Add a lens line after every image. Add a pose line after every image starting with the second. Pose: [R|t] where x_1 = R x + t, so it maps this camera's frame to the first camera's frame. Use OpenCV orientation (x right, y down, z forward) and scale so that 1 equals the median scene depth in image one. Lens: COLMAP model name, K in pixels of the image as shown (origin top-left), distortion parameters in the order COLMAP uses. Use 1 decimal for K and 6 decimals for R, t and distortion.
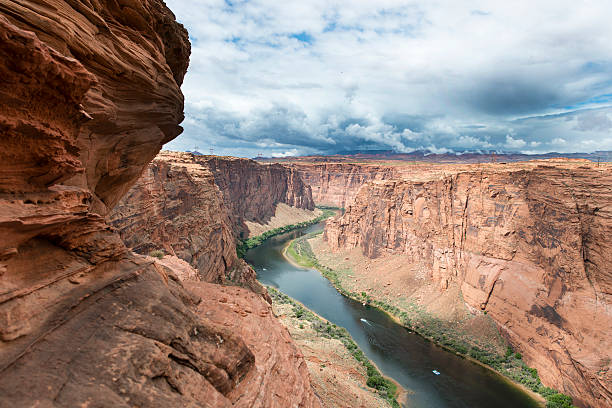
lens RADIAL K [[444.3, 0, 304.9], [0, 444.3, 200.9], [0, 0, 1]] dist [0.037211, -0.005814]
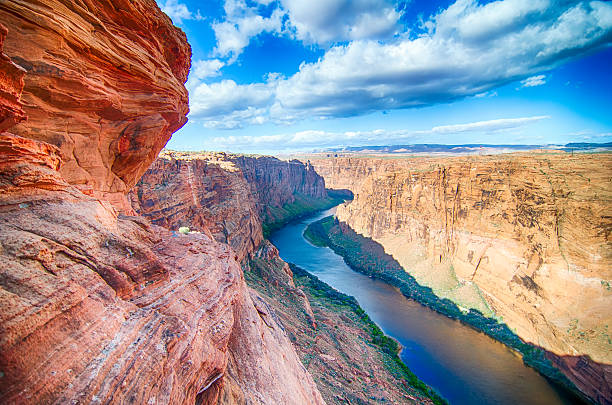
lens RADIAL K [[372.6, 0, 340.2], [0, 372.6, 225.3], [0, 0, 1]] dist [-0.008564, -0.003372]
pose [[0.998416, -0.015013, -0.054224, 0.112268], [0.017206, 0.999044, 0.040189, 0.055085], [0.053569, -0.041059, 0.997720, 0.010846]]
